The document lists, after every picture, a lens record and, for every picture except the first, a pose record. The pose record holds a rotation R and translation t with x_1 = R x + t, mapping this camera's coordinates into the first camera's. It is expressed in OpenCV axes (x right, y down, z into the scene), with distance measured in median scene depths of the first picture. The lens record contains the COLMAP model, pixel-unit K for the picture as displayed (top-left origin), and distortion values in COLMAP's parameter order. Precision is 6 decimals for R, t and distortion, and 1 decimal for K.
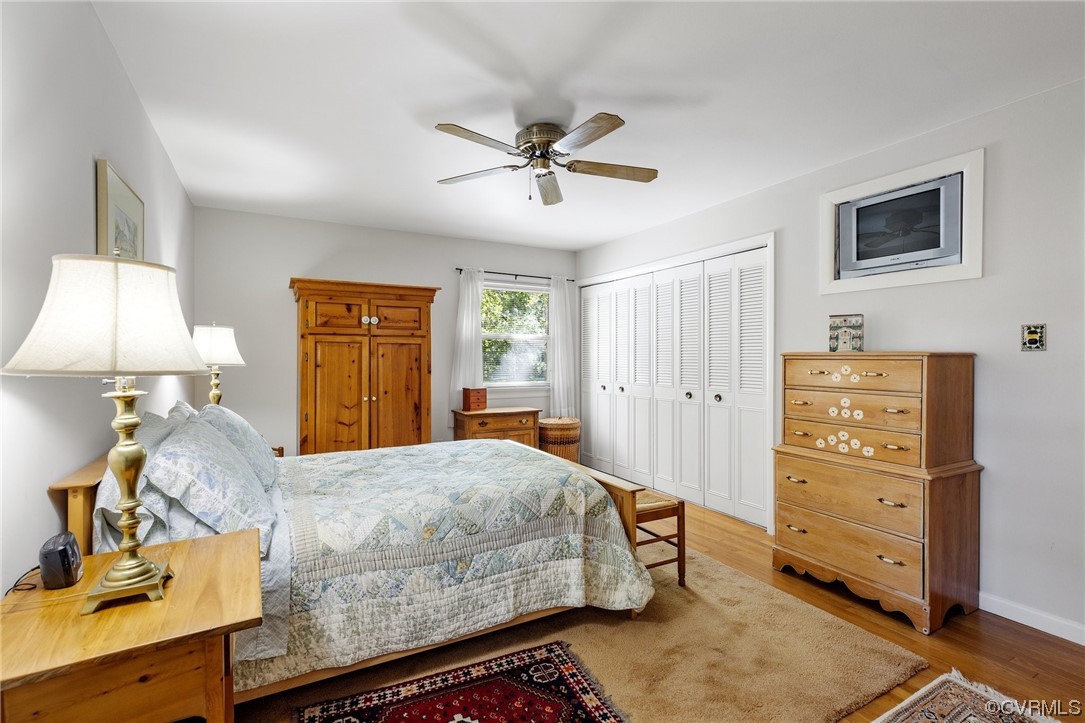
lens RADIAL K [[491.1, 0, 556.4], [0, 491.1, 362.8], [0, 0, 1]] dist [0.009461, -0.001263]
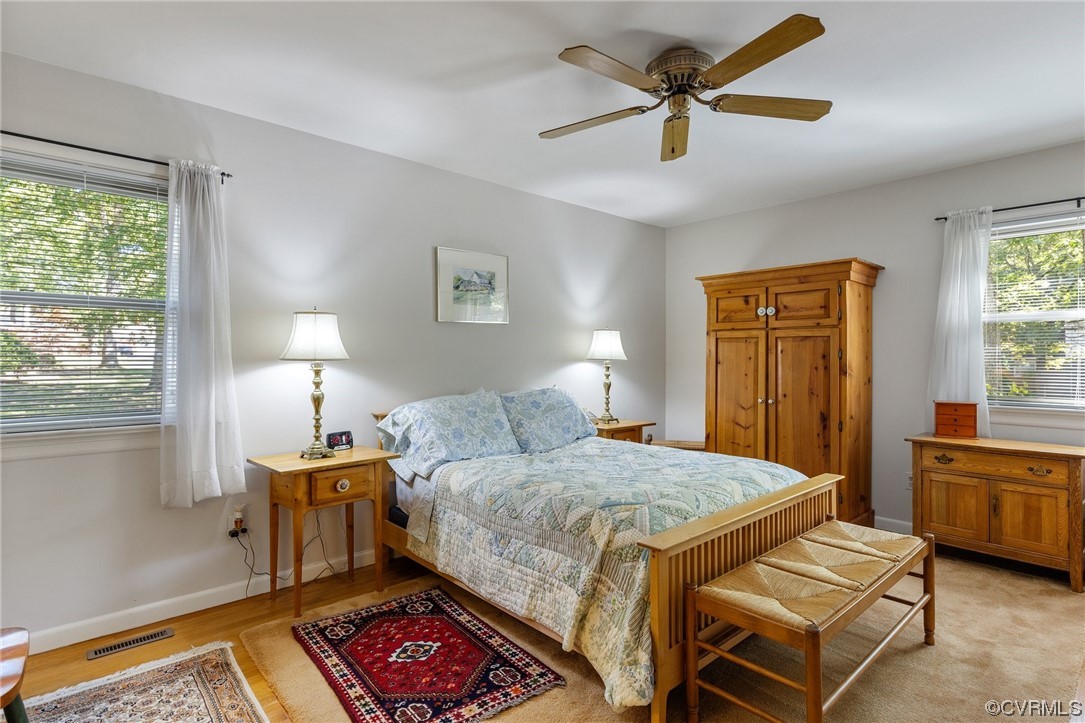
lens RADIAL K [[562.1, 0, 542.5], [0, 562.1, 361.5], [0, 0, 1]] dist [0.001229, -0.000012]
pose [[0.218971, 0.008747, -0.975692, 0.534862], [-0.011493, 0.999914, 0.006385, 0.000898], [0.975664, 0.009816, 0.219053, 0.413768]]
